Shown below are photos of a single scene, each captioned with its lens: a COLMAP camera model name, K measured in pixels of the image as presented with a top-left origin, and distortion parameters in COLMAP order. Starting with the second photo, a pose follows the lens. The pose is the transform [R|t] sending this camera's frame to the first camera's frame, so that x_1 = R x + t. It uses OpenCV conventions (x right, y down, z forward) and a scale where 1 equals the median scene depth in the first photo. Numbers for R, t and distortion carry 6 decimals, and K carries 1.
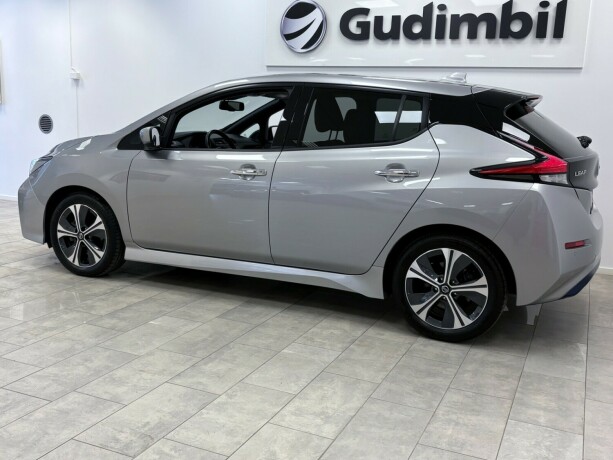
lens RADIAL K [[637.5, 0, 305.7], [0, 637.5, 232.9], [0, 0, 1]] dist [0.015048, 0.000000]
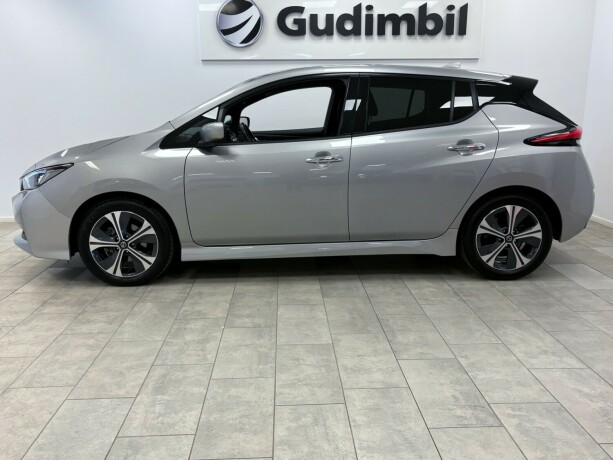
lens RADIAL K [[552.2, 0, 306.0], [0, 552.2, 227.8], [0, 0, 1]] dist [0.027078, -0.021542]
pose [[0.896365, -0.139160, 0.420908, -0.565428], [0.123604, 0.990255, 0.064170, -0.048348], [-0.425736, -0.005494, 0.904831, 0.187709]]
